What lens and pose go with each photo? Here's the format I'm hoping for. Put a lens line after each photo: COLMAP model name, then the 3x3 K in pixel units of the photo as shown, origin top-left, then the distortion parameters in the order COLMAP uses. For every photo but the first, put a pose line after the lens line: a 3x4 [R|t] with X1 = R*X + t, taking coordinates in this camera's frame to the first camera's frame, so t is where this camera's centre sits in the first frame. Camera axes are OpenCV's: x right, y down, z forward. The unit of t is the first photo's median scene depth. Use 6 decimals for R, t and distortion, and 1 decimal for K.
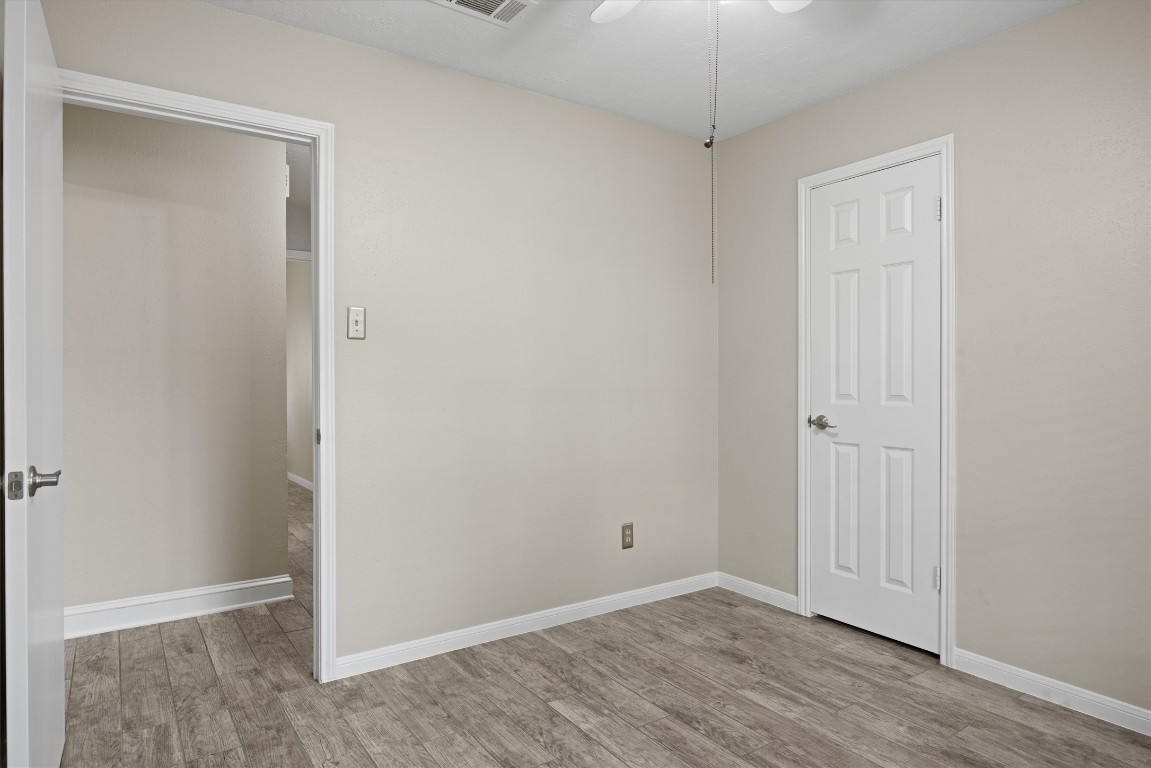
lens RADIAL K [[702.2, 0, 574.4], [0, 702.2, 381.2], [0, 0, 1]] dist [0.000296, -0.001964]
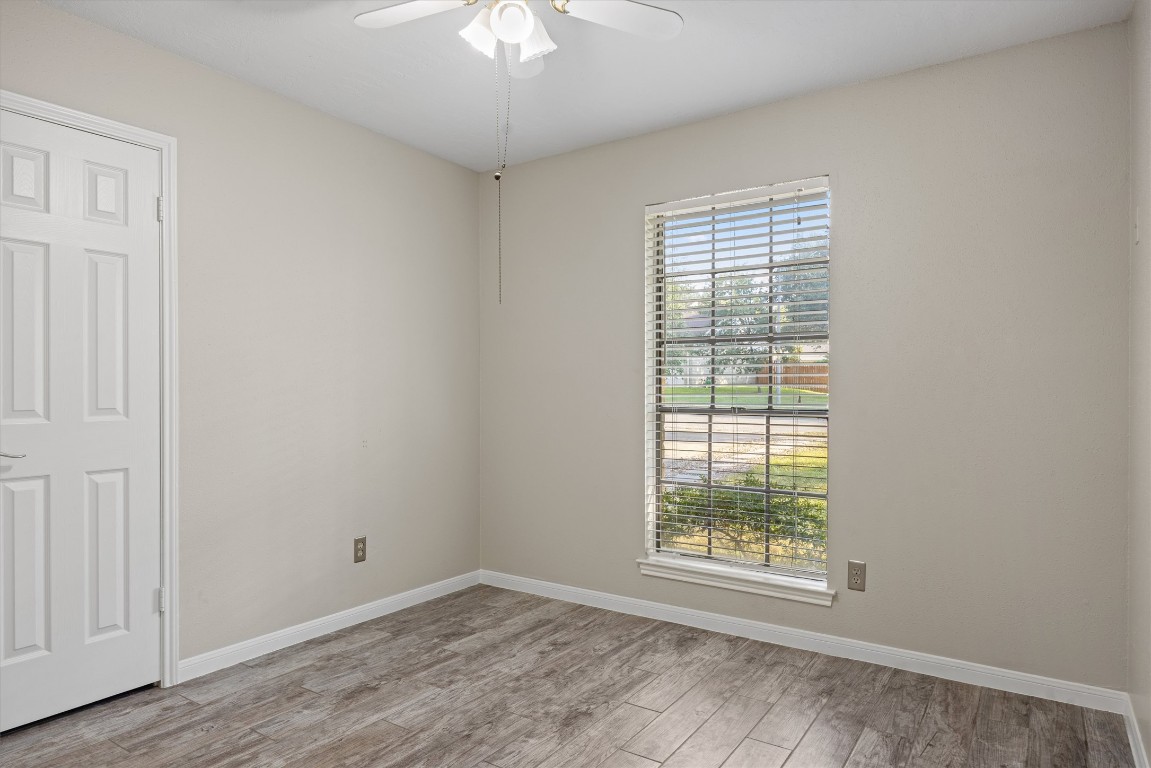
lens RADIAL K [[702.2, 0, 574.9], [0, 702.2, 394.7], [0, 0, 1]] dist [0.000296, -0.001964]
pose [[-0.402829, -0.006955, 0.915249, -0.599339], [-0.005132, 0.999973, 0.005340, -0.004285], [-0.915261, -0.002546, -0.402853, 0.914426]]
